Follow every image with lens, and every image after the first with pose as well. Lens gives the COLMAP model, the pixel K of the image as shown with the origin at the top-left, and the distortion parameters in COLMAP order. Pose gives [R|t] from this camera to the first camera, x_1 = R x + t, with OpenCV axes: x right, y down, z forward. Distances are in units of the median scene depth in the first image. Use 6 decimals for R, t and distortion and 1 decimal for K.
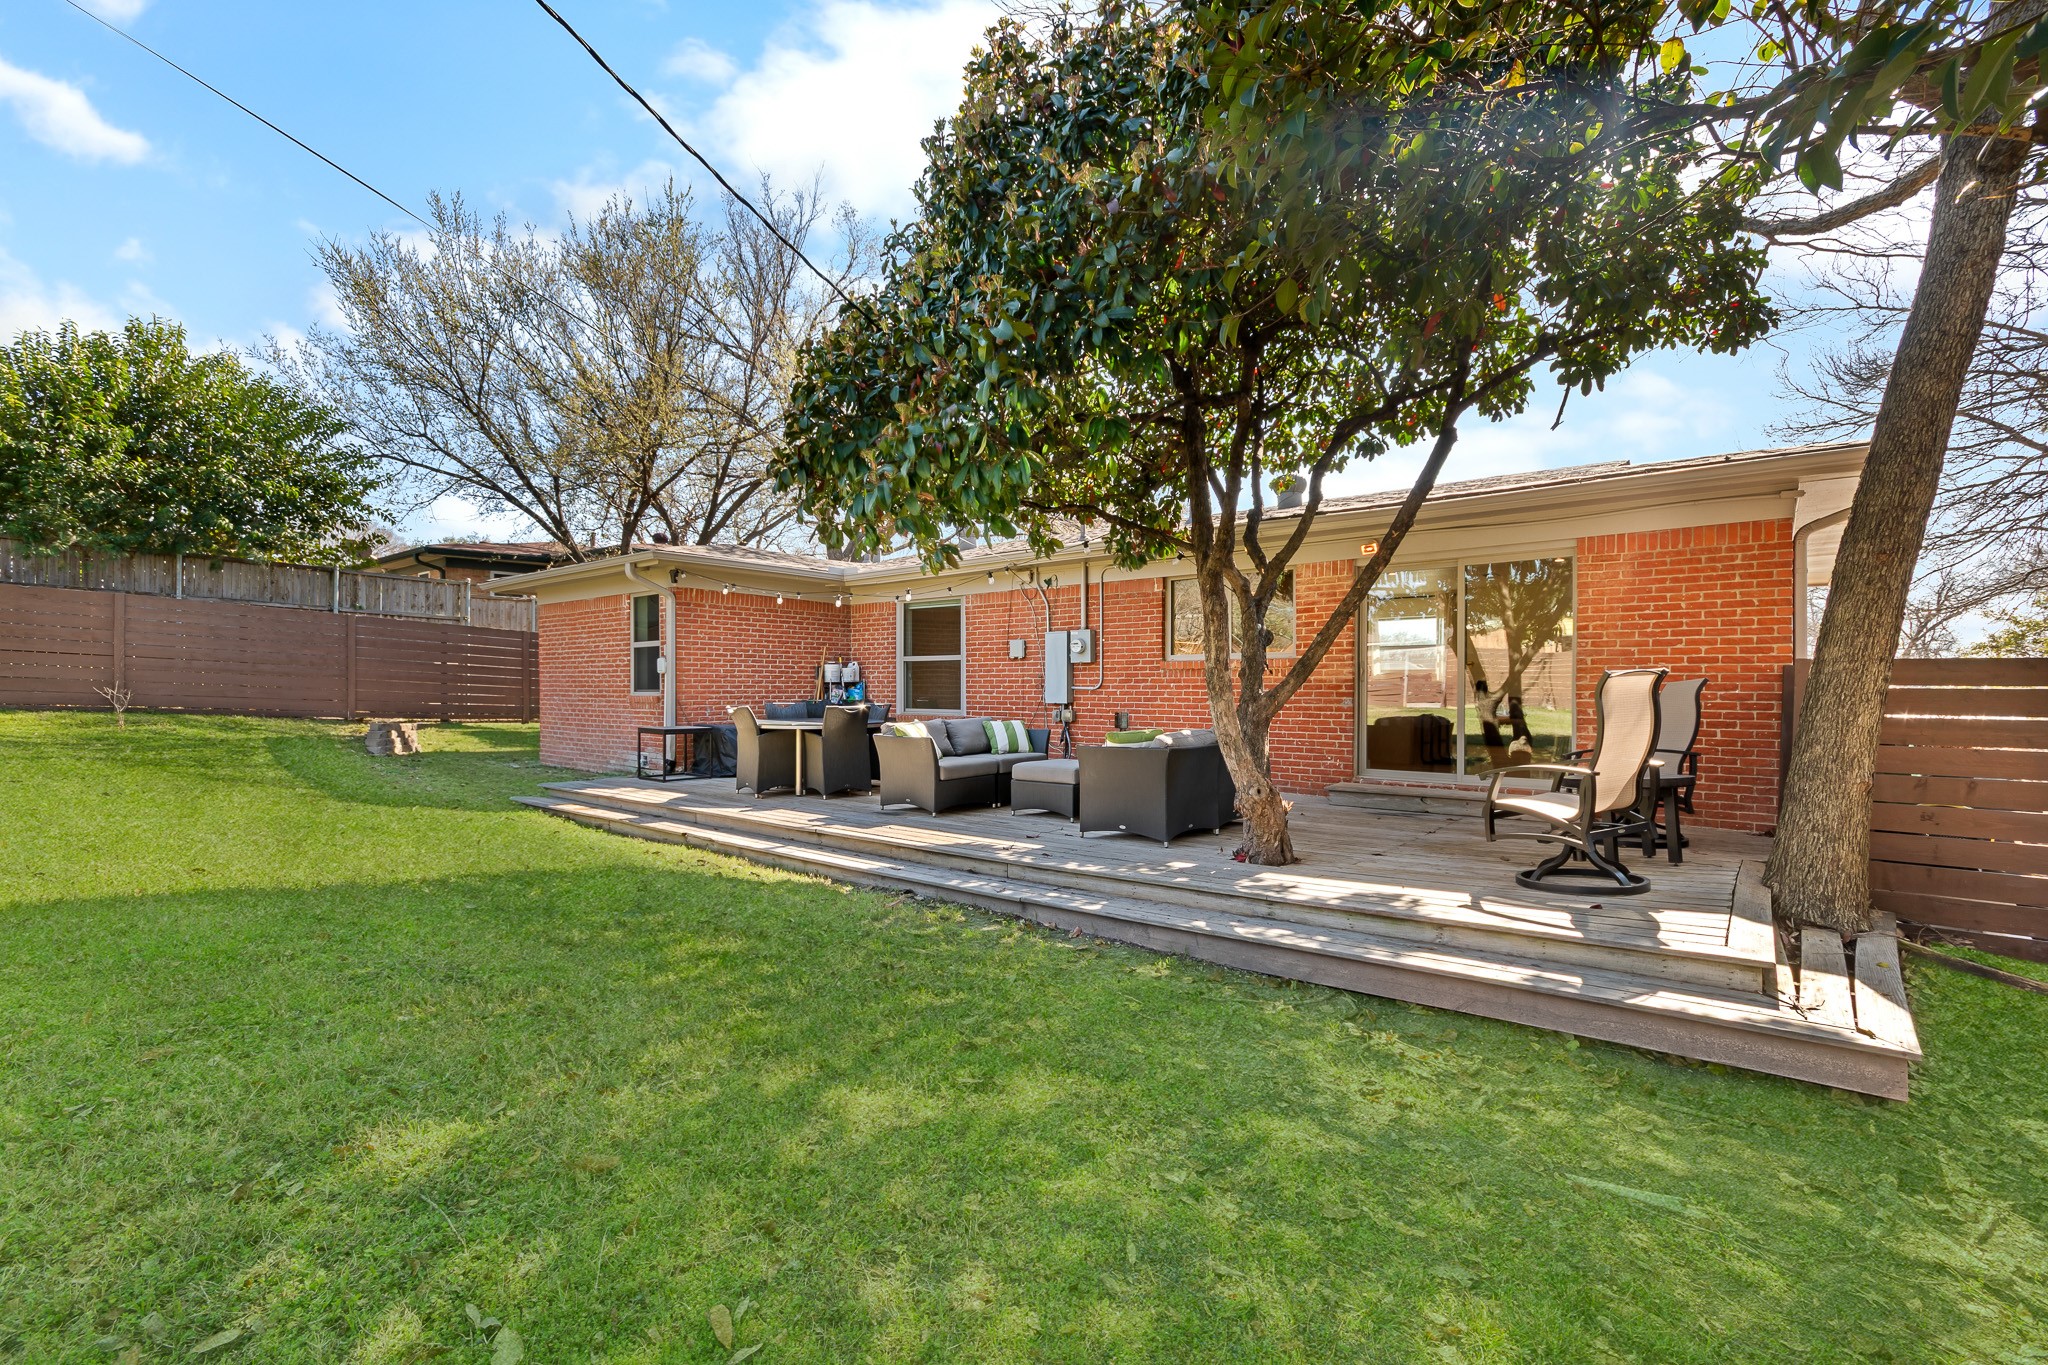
lens RADIAL K [[902.6, 0, 1026.0], [0, 902.6, 684.0], [0, 0, 1]] dist [0.007635, -0.000875]
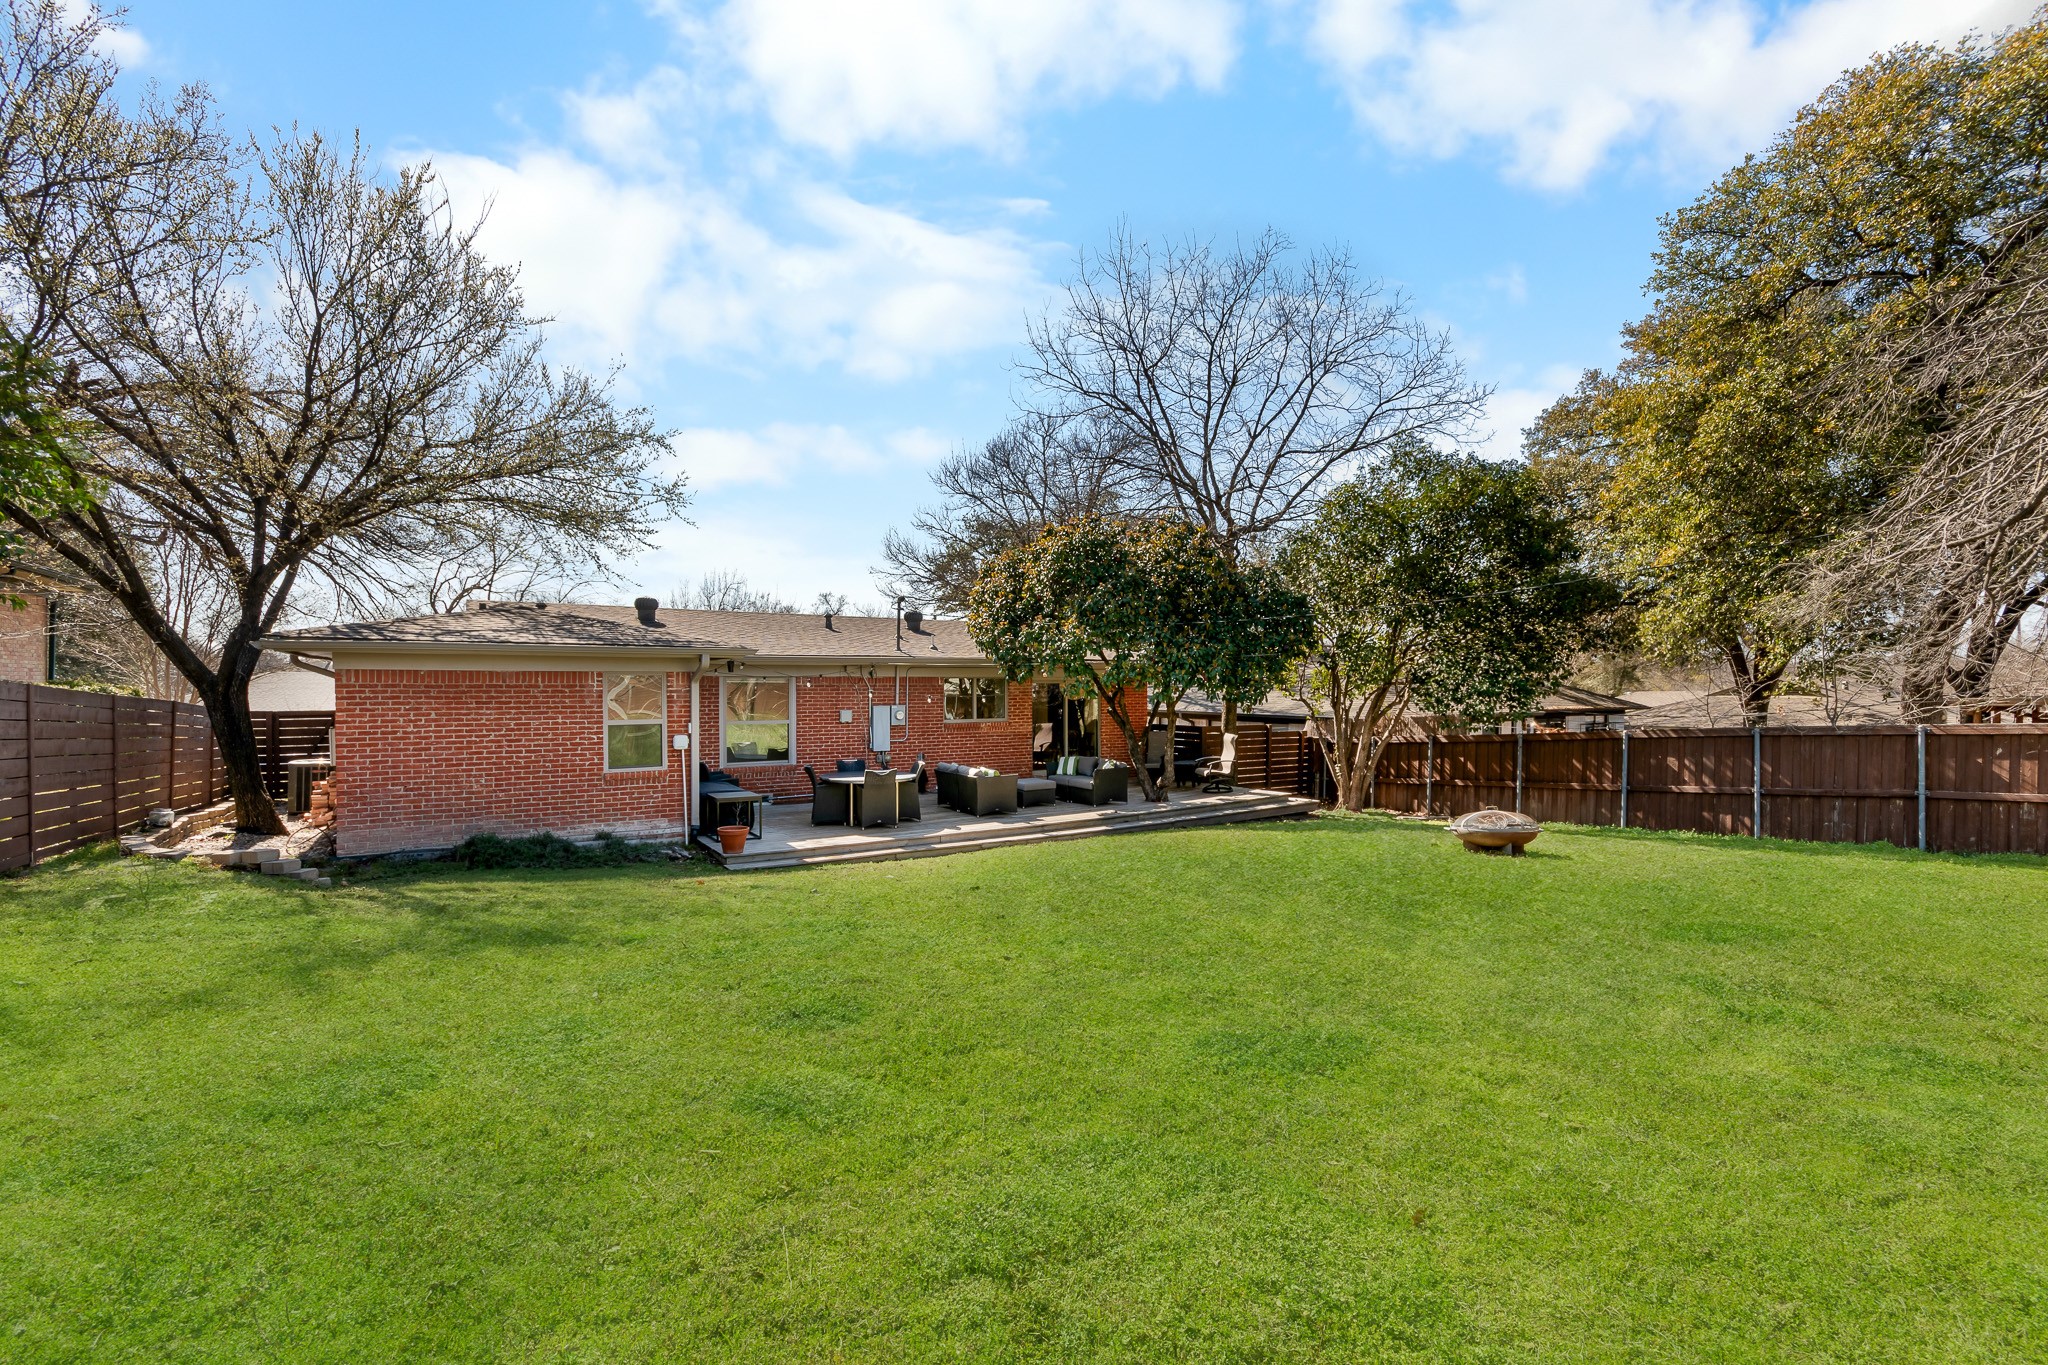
lens RADIAL K [[902.6, 0, 1028.4], [0, 902.6, 683.8], [0, 0, 1]] dist [0.007635, -0.000875]
pose [[0.289329, -0.002036, 0.957228, -1.430162], [-0.003147, 0.999990, 0.003078, -0.103340], [-0.957225, -0.003903, 0.289319, 0.297819]]
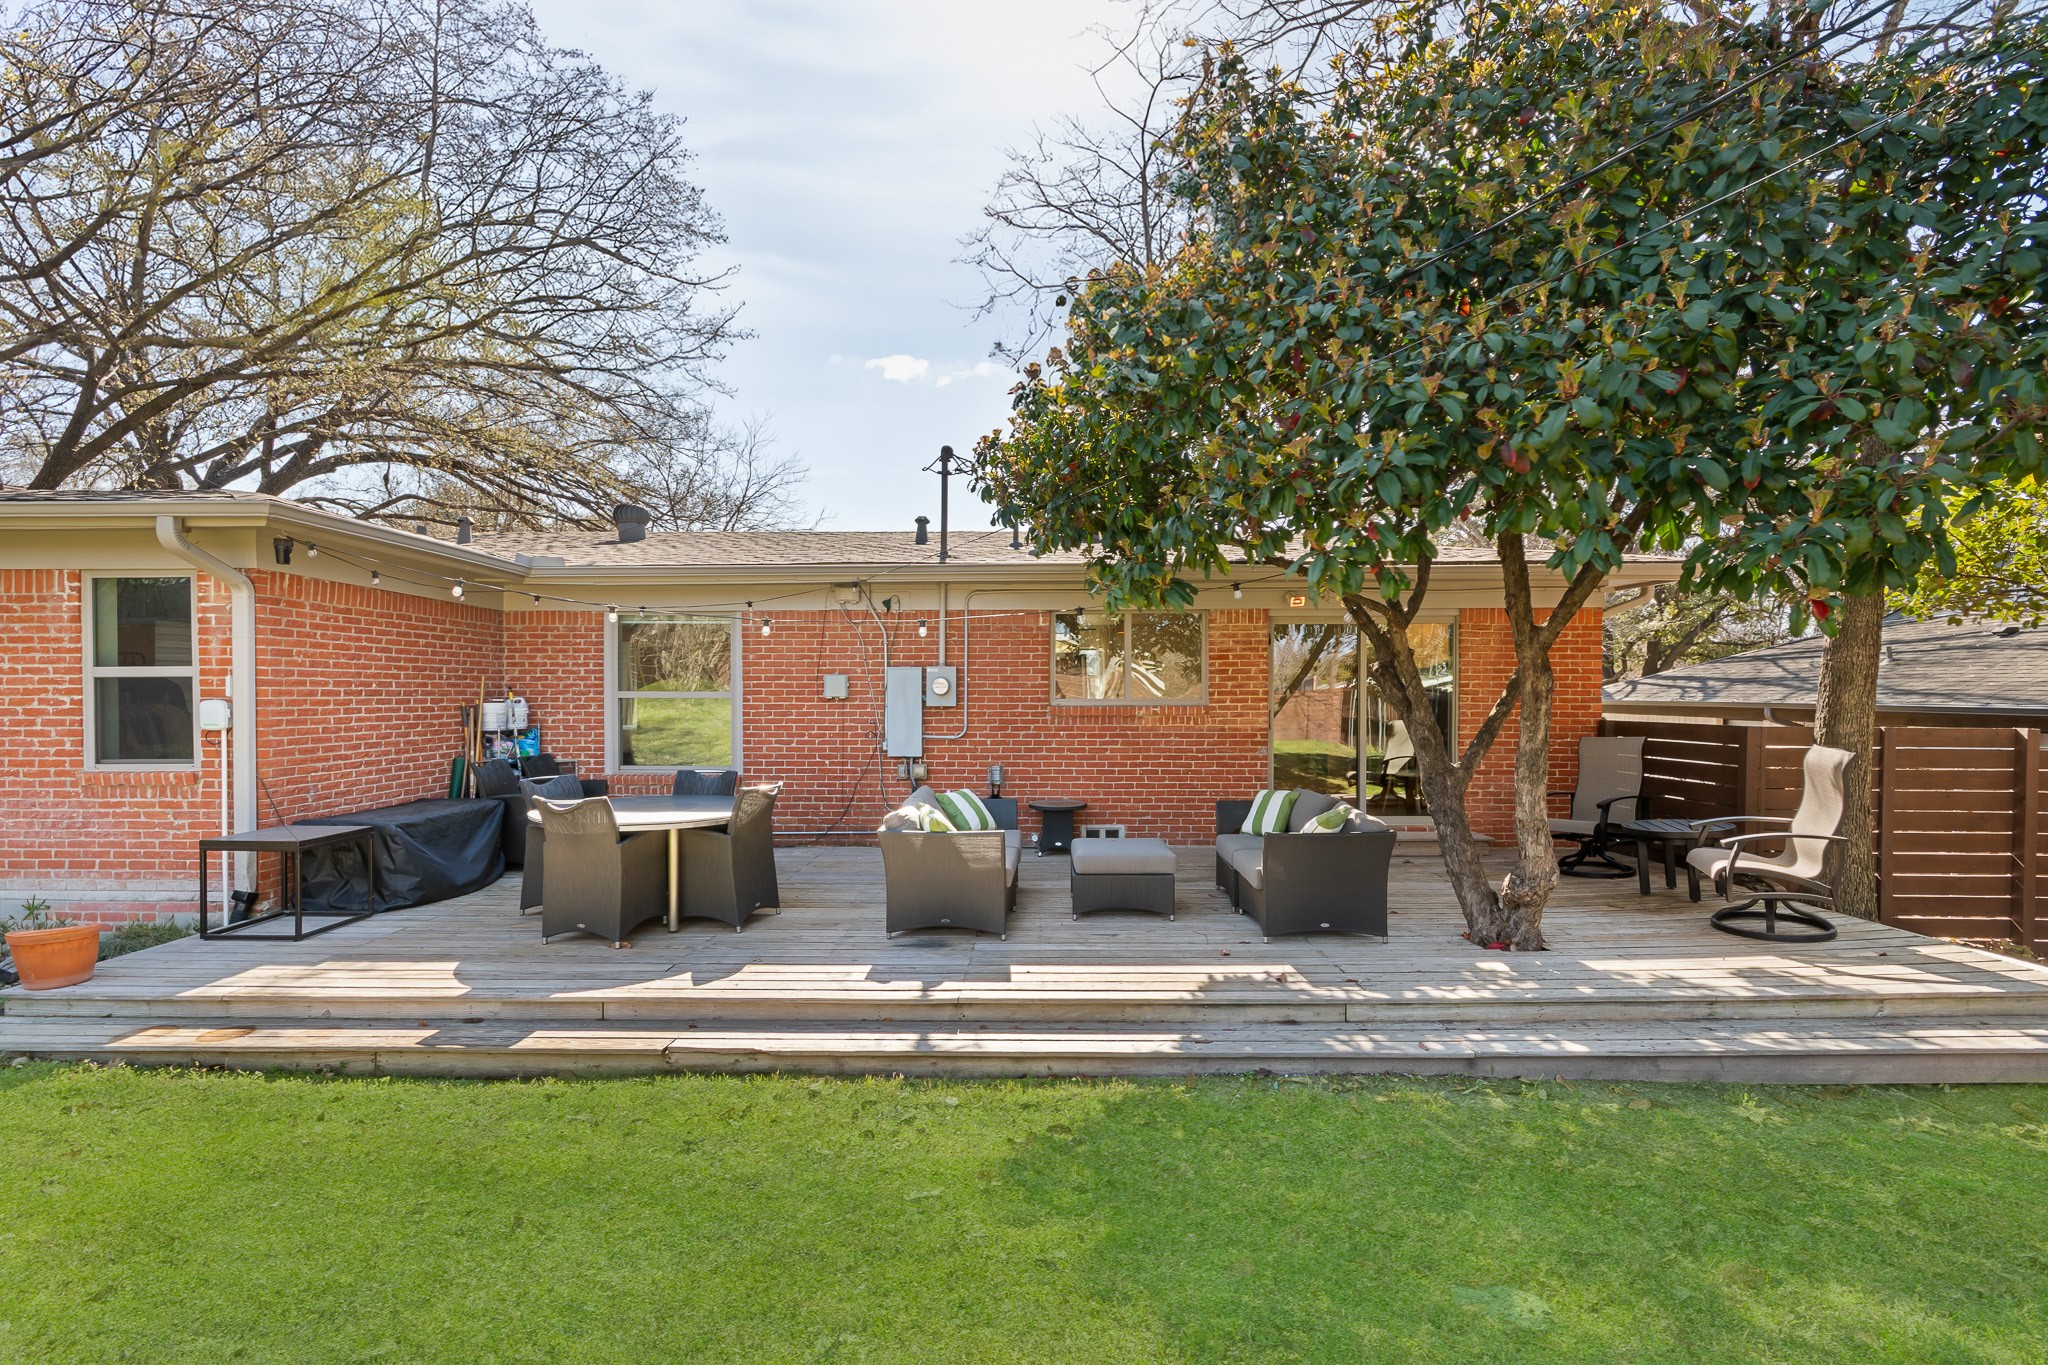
lens RADIAL K [[902.6, 0, 1030.9], [0, 902.6, 697.8], [0, 0, 1]] dist [0.007635, -0.000875]
pose [[0.777824, -0.004386, 0.628466, -0.388575], [-0.001234, 0.999963, 0.008507, -0.038135], [-0.628480, -0.007392, 0.777790, 0.307586]]
